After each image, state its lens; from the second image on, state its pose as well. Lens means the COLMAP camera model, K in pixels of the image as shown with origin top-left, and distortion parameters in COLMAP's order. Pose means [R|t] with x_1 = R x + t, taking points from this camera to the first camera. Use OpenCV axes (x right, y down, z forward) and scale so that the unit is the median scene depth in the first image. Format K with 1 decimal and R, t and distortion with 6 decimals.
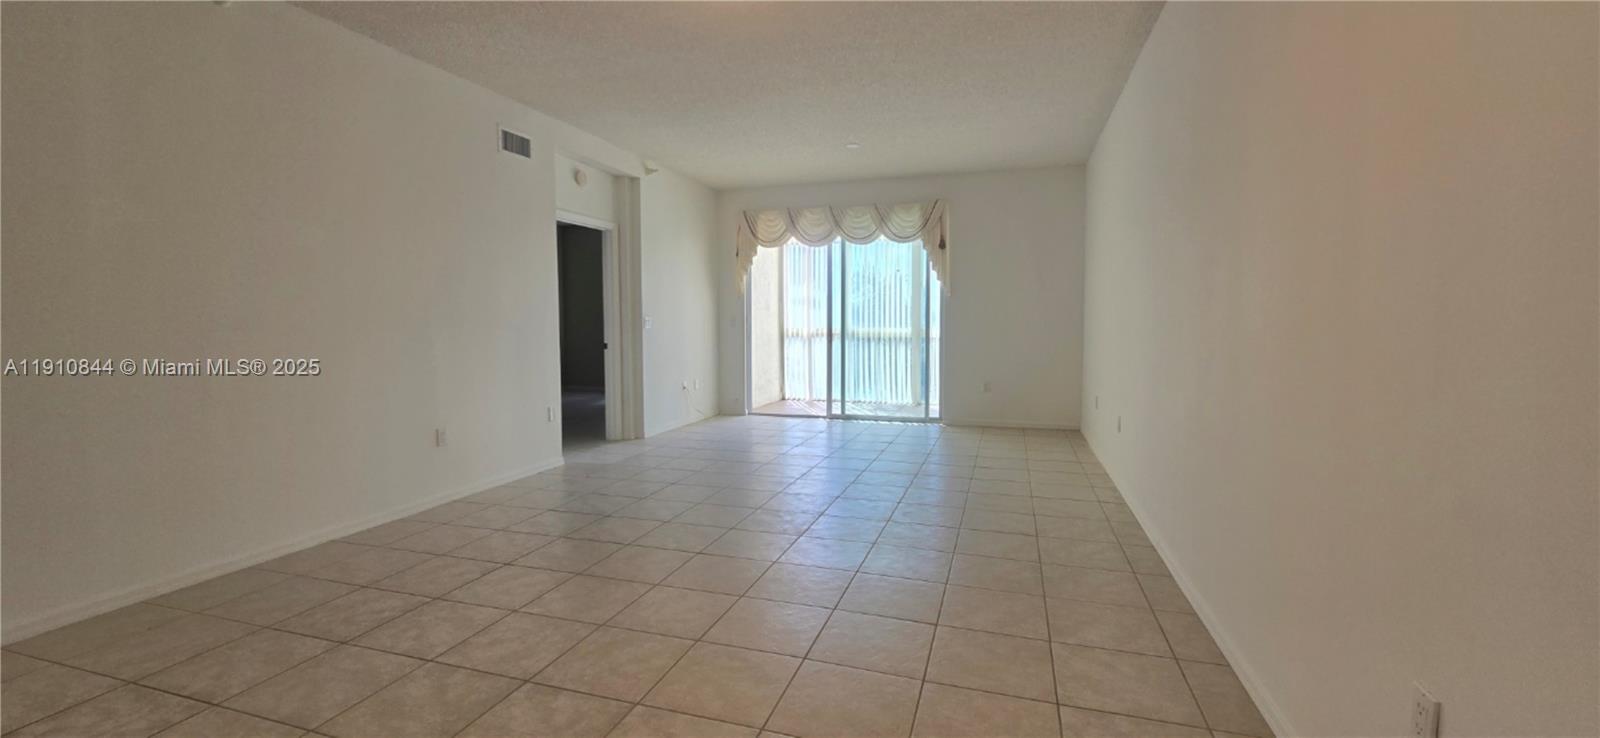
lens RADIAL K [[646.5, 0, 800.0], [0, 646.5, 369.0], [0, 0, 1]] dist [0.000759, -0.000092]
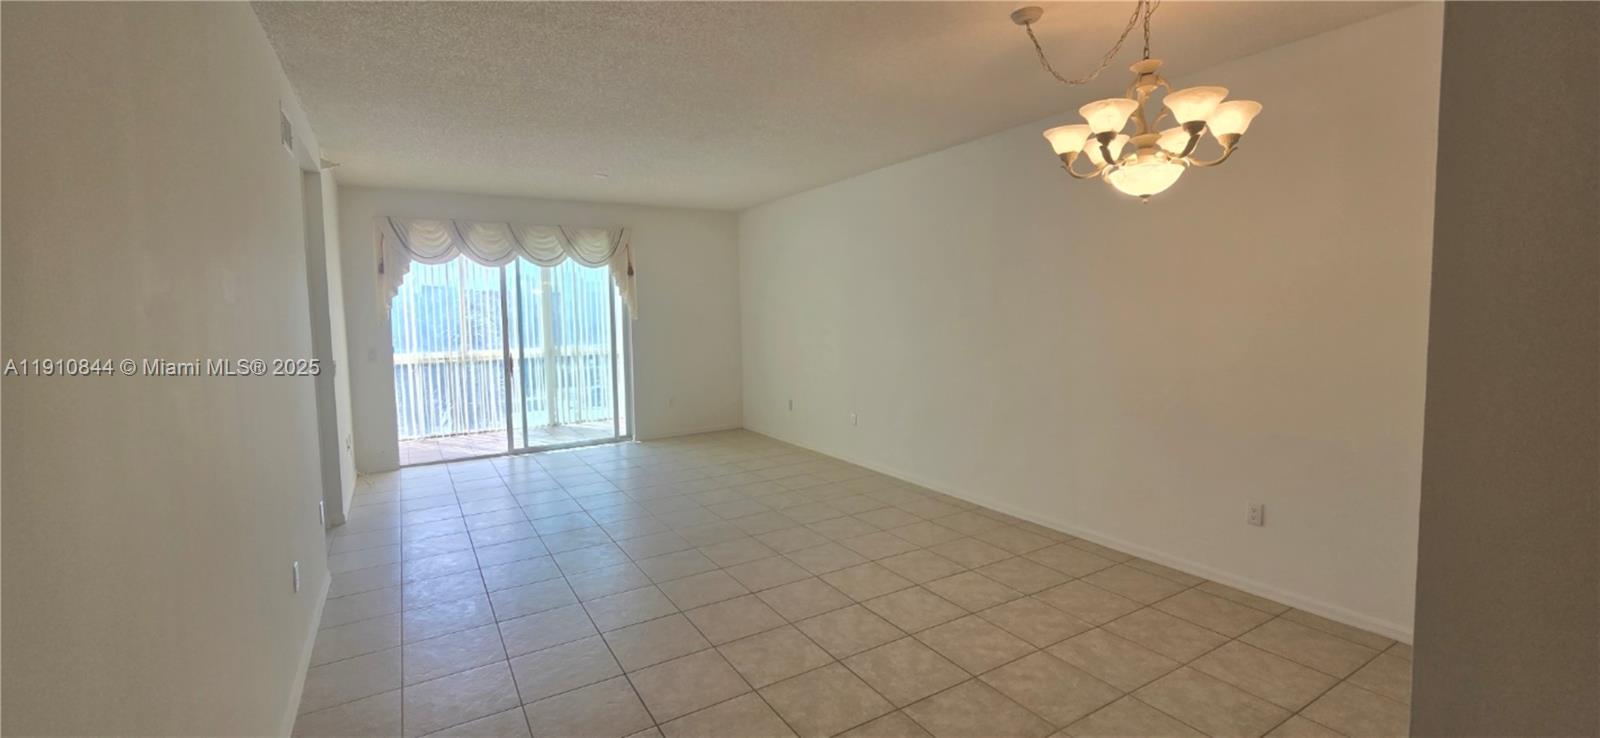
lens RADIAL K [[652.6, 0, 797.3], [0, 652.6, 354.4], [0, 0, 1]] dist [-0.002967, -0.000781]
pose [[0.660303, -0.059760, 0.748618, -0.388536], [0.071929, 0.997279, 0.016166, -0.052588], [-0.747547, 0.043173, 0.662805, 0.092433]]
